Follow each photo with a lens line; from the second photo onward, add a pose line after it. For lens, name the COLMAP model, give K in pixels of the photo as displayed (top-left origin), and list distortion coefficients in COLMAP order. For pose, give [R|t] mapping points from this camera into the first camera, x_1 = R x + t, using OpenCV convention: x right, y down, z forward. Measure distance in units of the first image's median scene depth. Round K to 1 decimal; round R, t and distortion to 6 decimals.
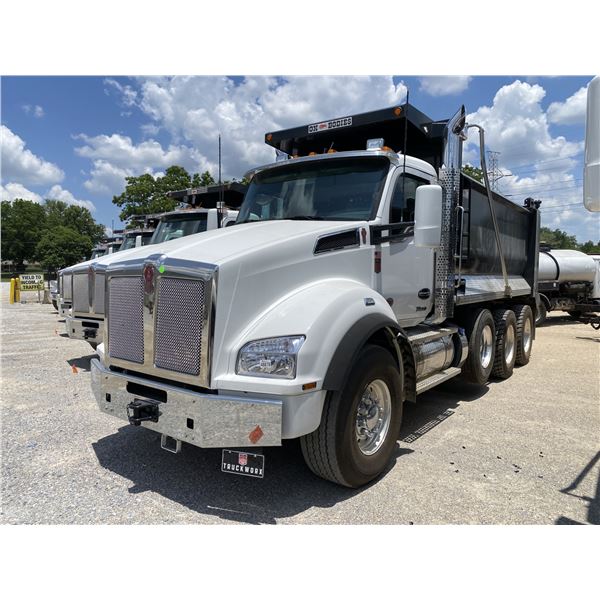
lens RADIAL K [[472.7, 0, 312.3], [0, 472.7, 311.9], [0, 0, 1]] dist [-0.006844, -0.003694]
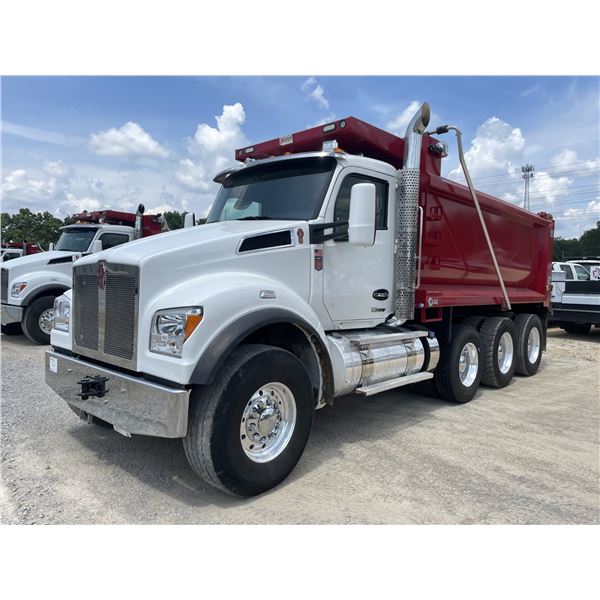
lens RADIAL K [[466.6, 0, 306.5], [0, 466.6, 305.0], [0, 0, 1]] dist [-0.003996, -0.006881]
pose [[0.994044, 0.016211, -0.107767, 0.227694], [-0.019631, 0.999334, -0.030749, 0.018772], [0.107197, 0.032681, 0.993701, 0.018243]]
